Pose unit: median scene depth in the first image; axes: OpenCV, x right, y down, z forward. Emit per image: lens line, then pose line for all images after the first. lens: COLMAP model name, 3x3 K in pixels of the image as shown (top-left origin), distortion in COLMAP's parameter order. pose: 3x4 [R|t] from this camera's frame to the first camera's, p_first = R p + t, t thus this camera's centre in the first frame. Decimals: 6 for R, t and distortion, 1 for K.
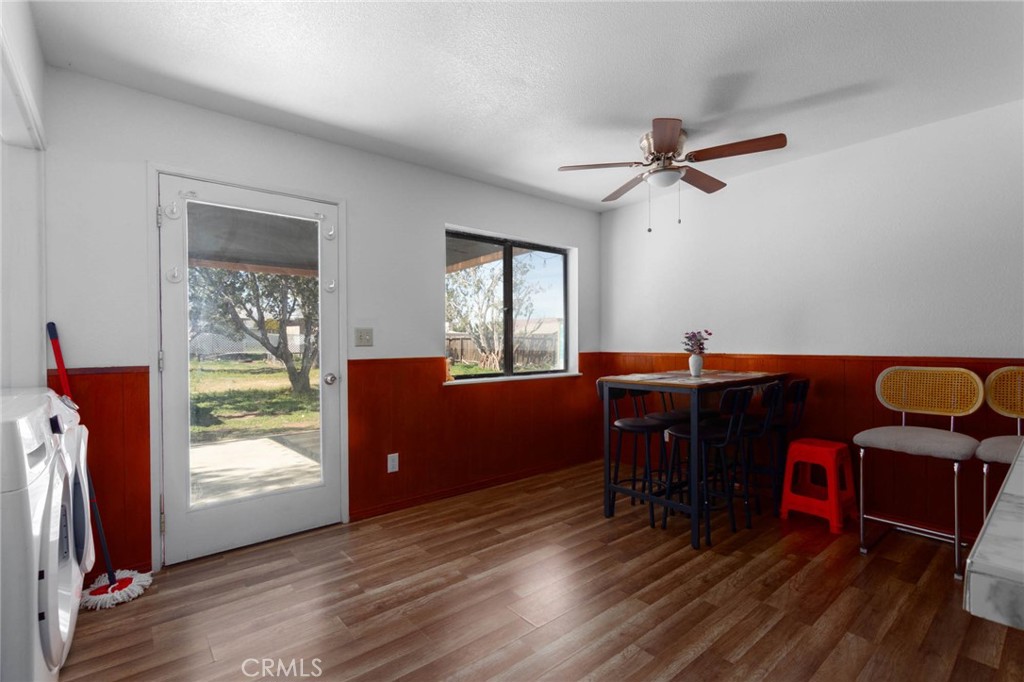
lens RADIAL K [[468.8, 0, 503.5], [0, 468.8, 345.3], [0, 0, 1]] dist [0.008740, -0.005687]
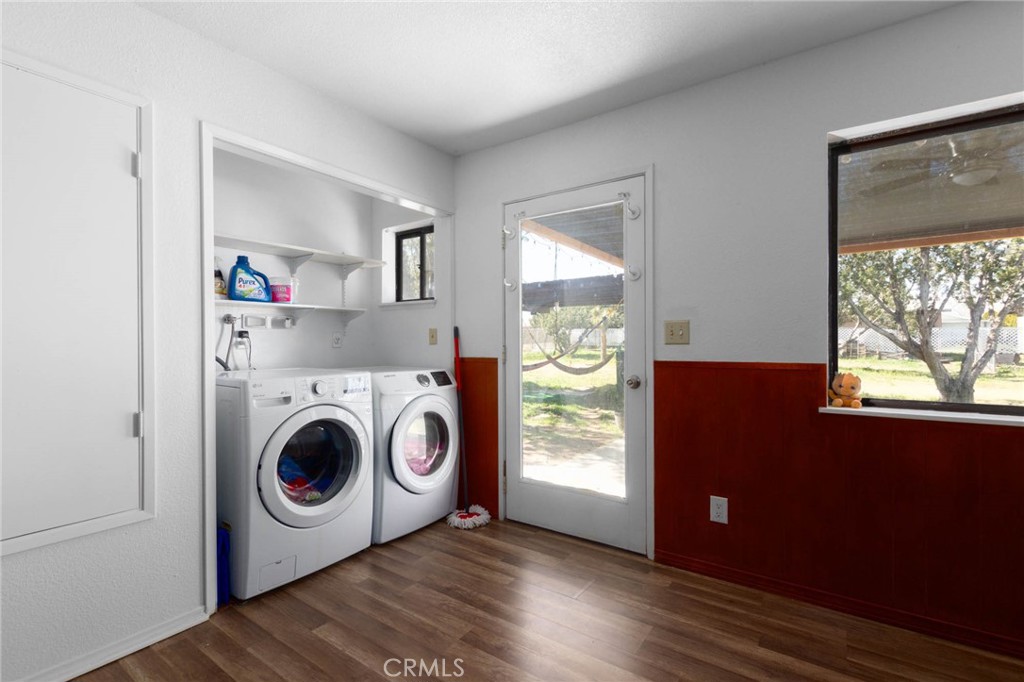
lens RADIAL K [[468.8, 0, 508.8], [0, 468.8, 344.5], [0, 0, 1]] dist [0.008740, -0.005687]
pose [[0.259447, 0.007969, -0.965725, 0.390381], [-0.002369, 0.999968, 0.007616, -0.002625], [0.965755, 0.000312, 0.259457, 0.549172]]
